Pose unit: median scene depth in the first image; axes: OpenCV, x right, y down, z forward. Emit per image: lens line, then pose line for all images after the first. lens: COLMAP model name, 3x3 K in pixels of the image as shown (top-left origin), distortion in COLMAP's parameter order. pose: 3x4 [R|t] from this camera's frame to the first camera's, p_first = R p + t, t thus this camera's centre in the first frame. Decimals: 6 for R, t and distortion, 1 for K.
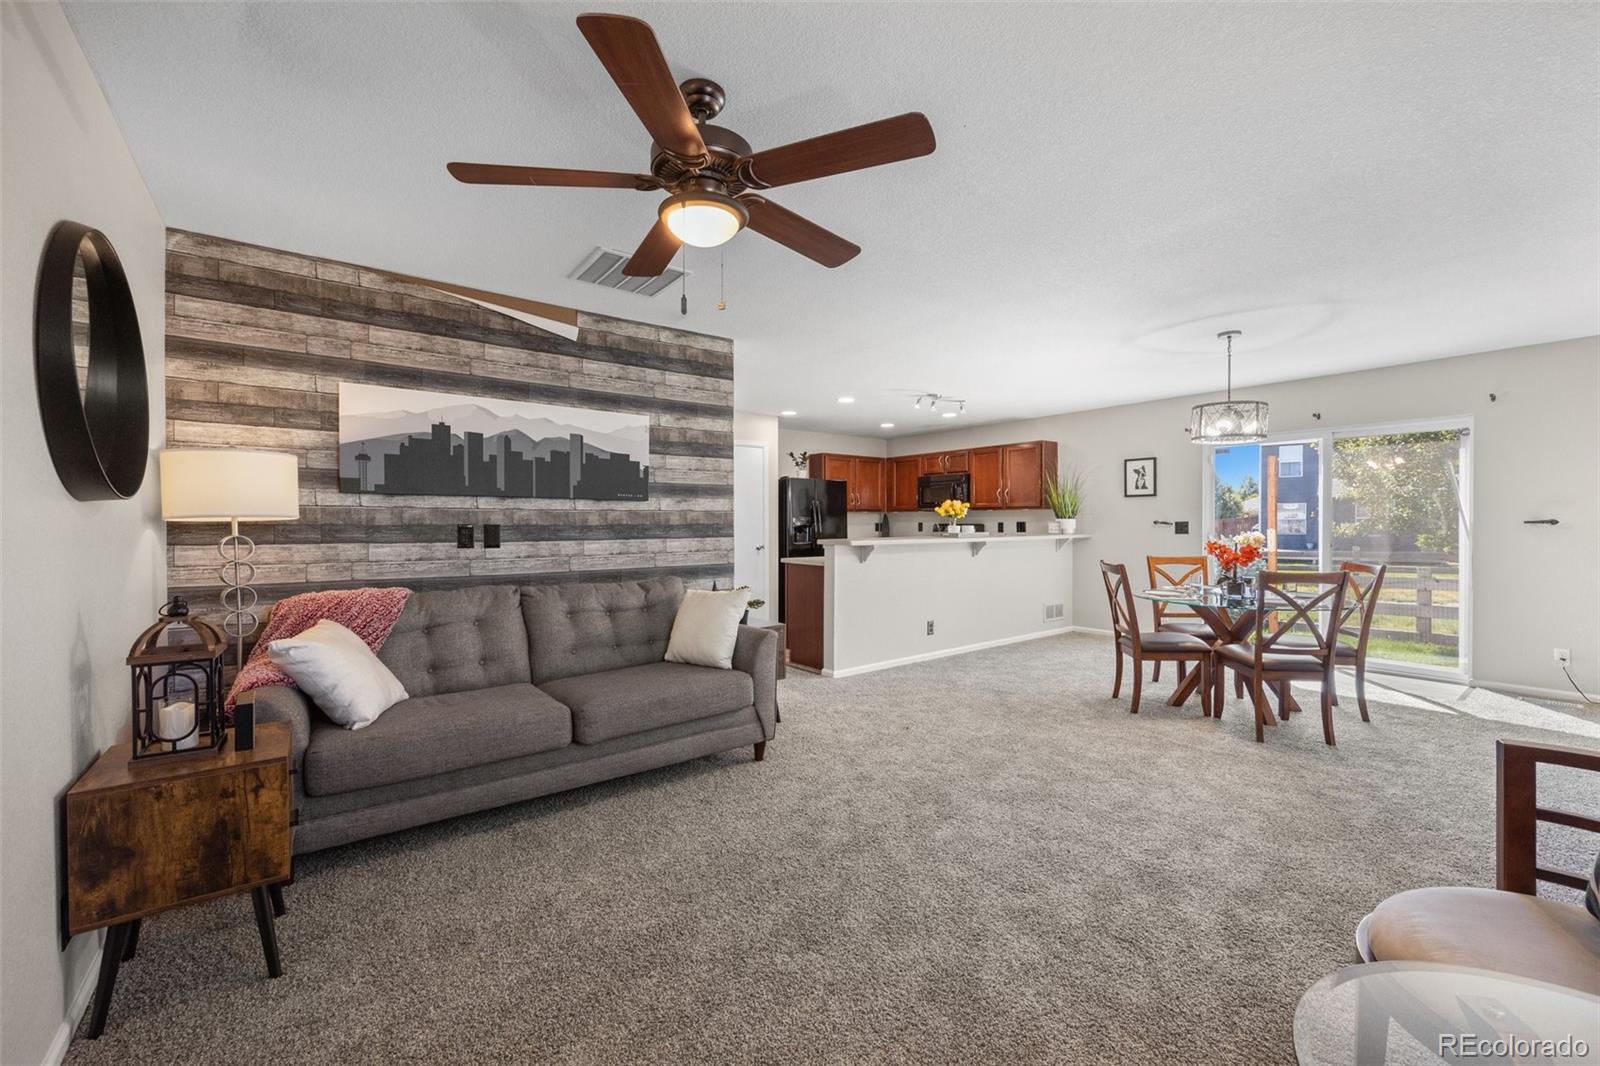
lens RADIAL K [[642.4, 0, 793.4], [0, 642.4, 532.0], [0, 0, 1]] dist [-0.003609, 0.001011]
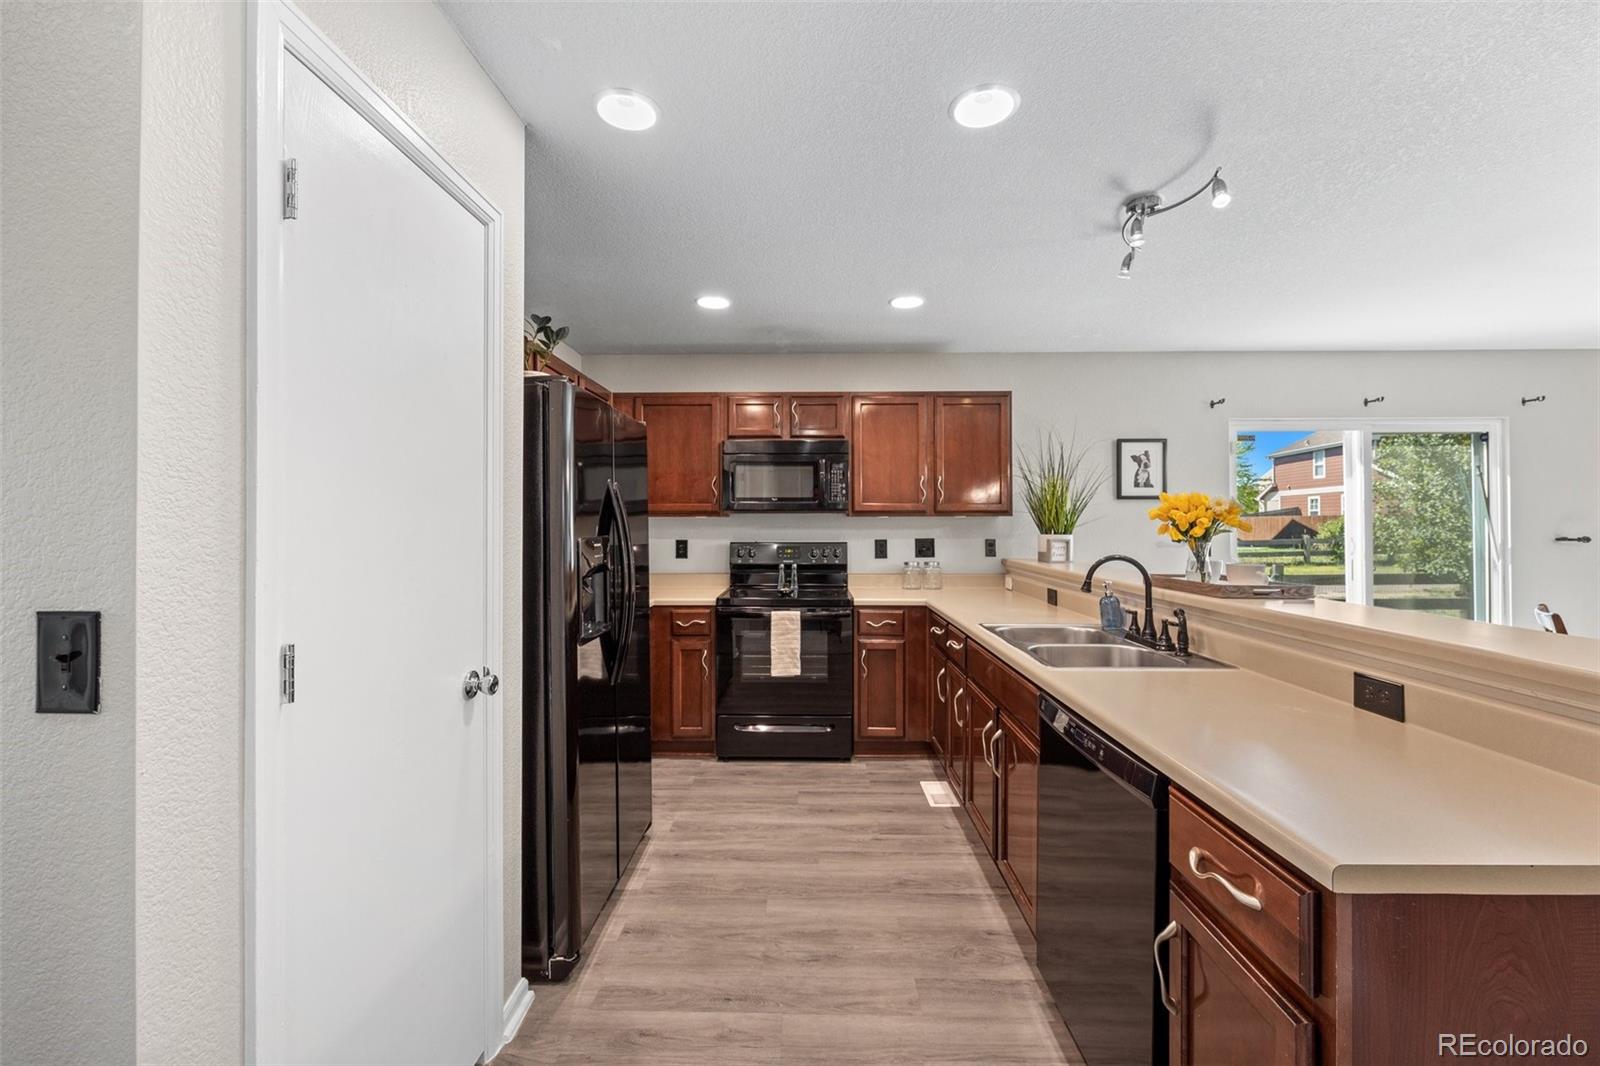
lens RADIAL K [[642.4, 0, 798.8], [0, 642.4, 515.9], [0, 0, 1]] dist [-0.003609, 0.001011]
pose [[0.610080, 0.008386, 0.792295, -0.257959], [0.012167, 0.999727, -0.019951, -0.044496], [-0.792246, 0.021811, 0.609811, 1.320436]]
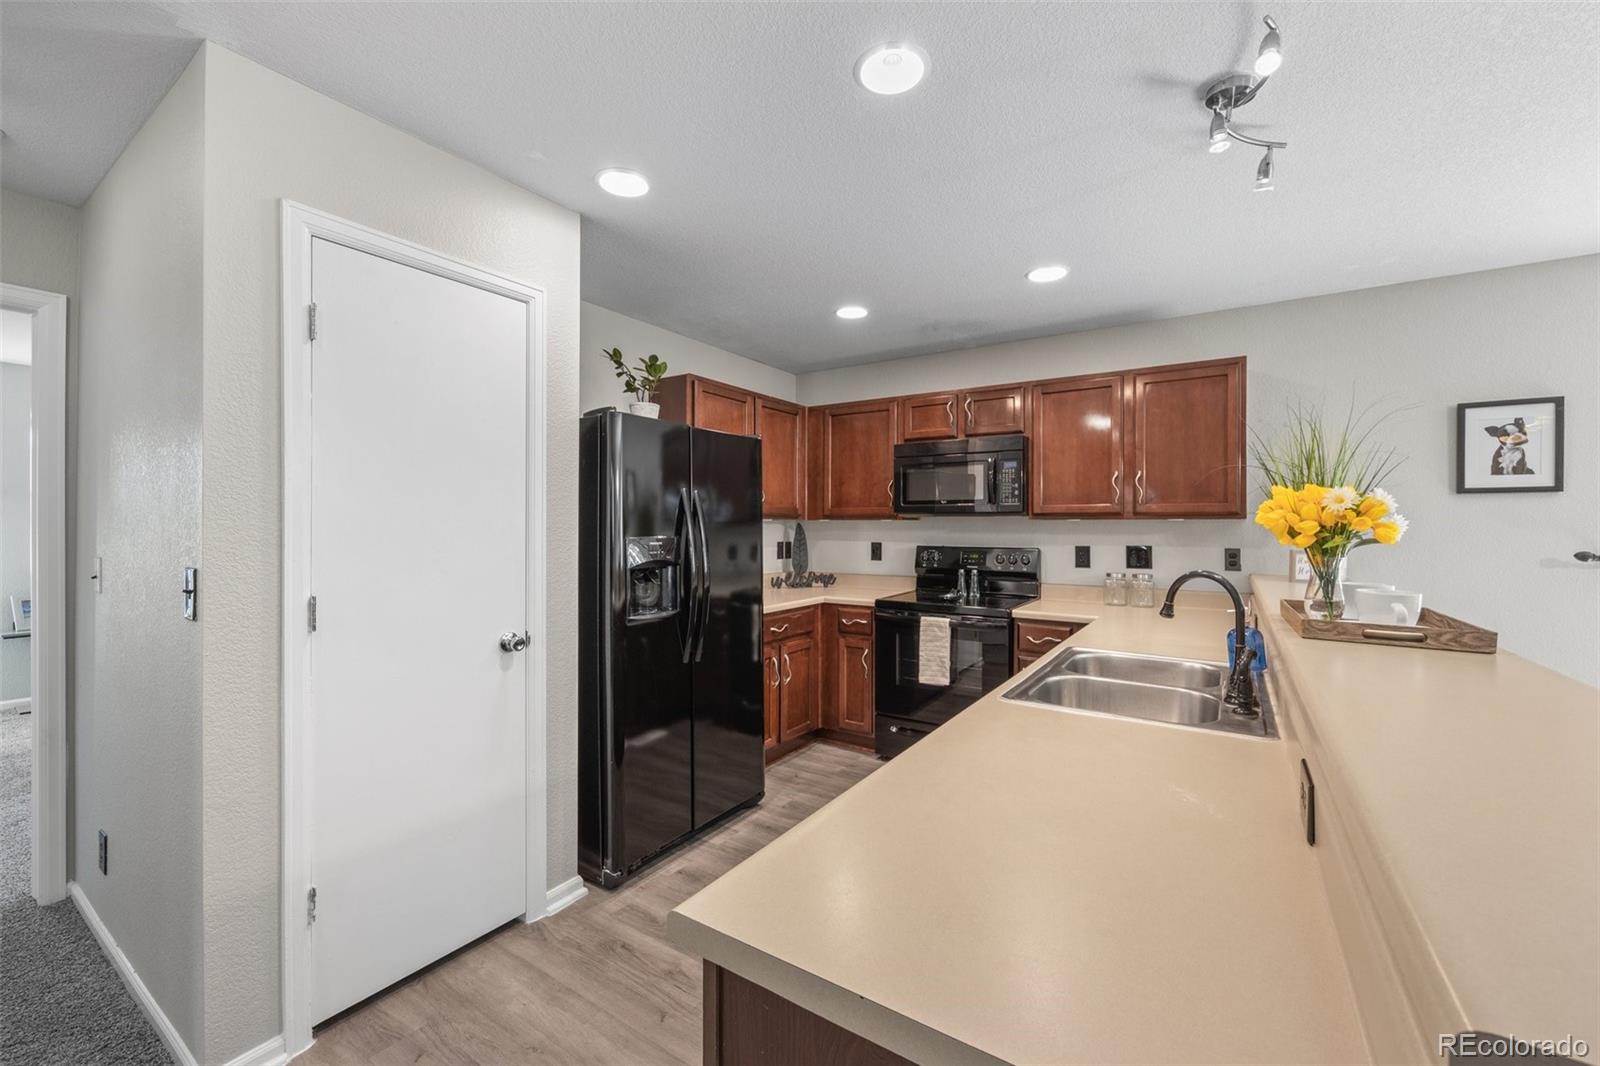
lens RADIAL K [[642.4, 0, 801.6], [0, 642.4, 524.9], [0, 0, 1]] dist [-0.003609, 0.001011]
pose [[0.938625, 0.004441, 0.344911, -0.050920], [0.000905, 0.999882, -0.015338, -0.041808], [-0.344939, 0.014709, 0.938510, 1.150385]]
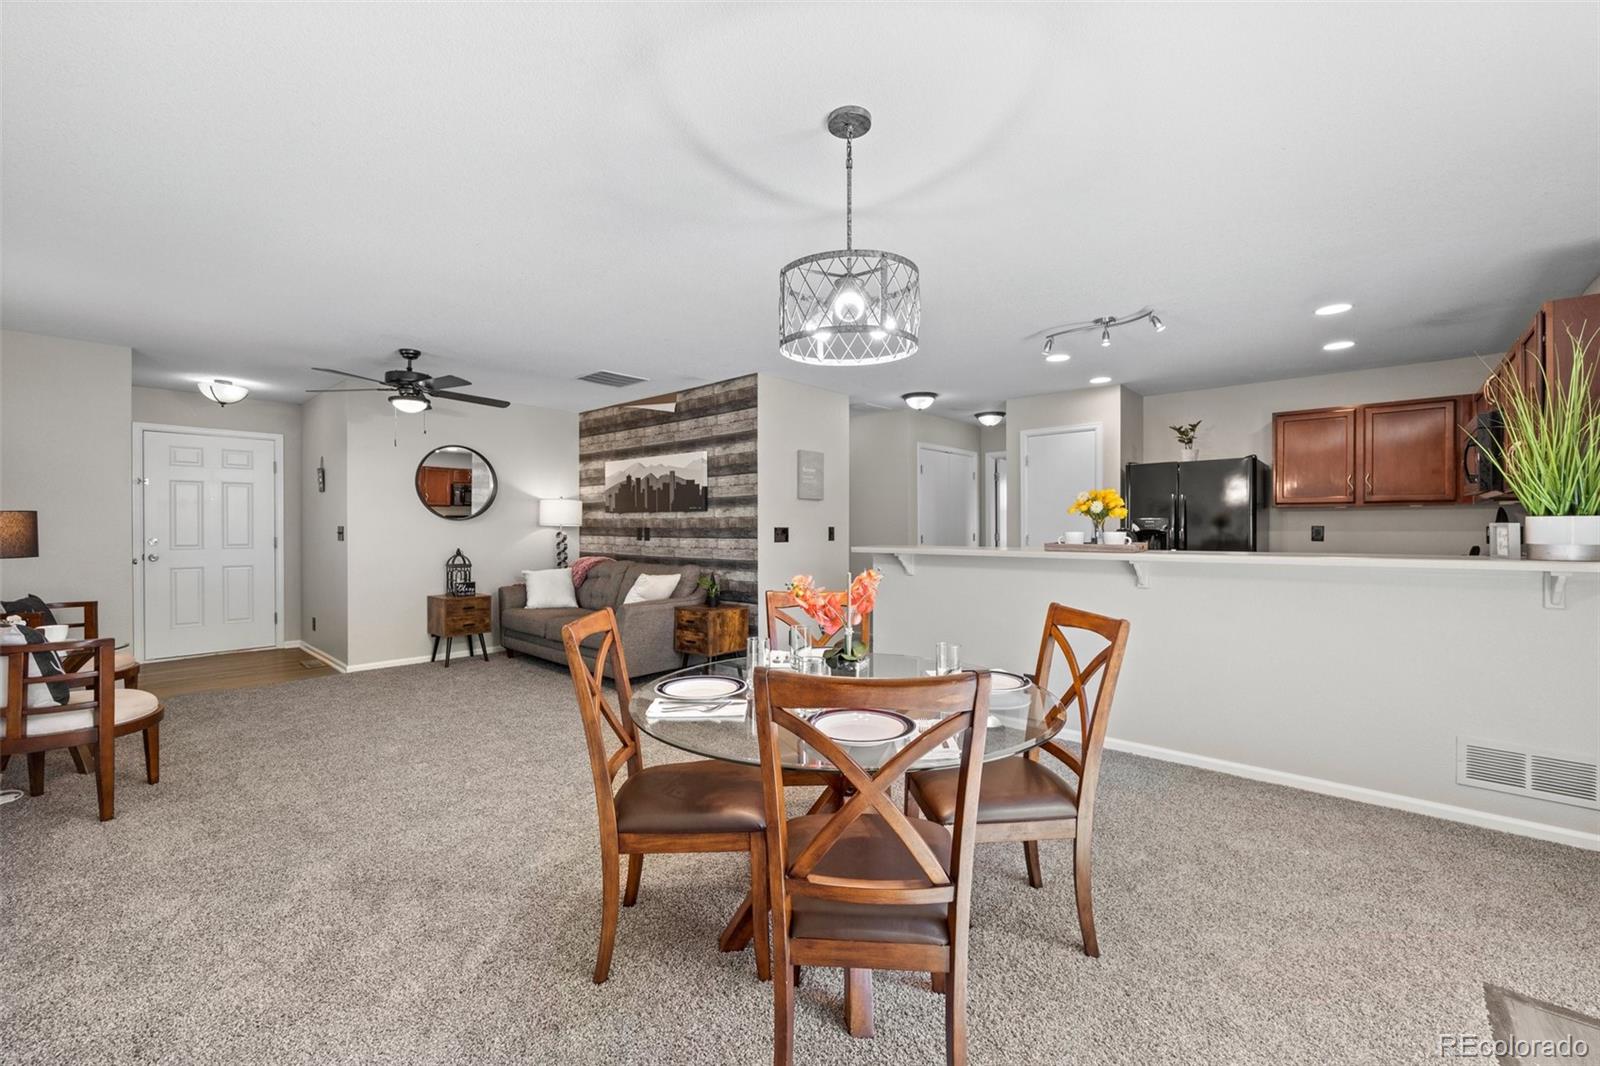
lens RADIAL K [[642.4, 0, 800.7], [0, 642.4, 527.9], [0, 0, 1]] dist [-0.003609, 0.001011]
pose [[0.199771, 0.003554, -0.979836, 1.077963], [-0.013706, 0.999906, 0.000832, -0.014070], [0.979747, 0.013263, 0.199800, 0.834731]]
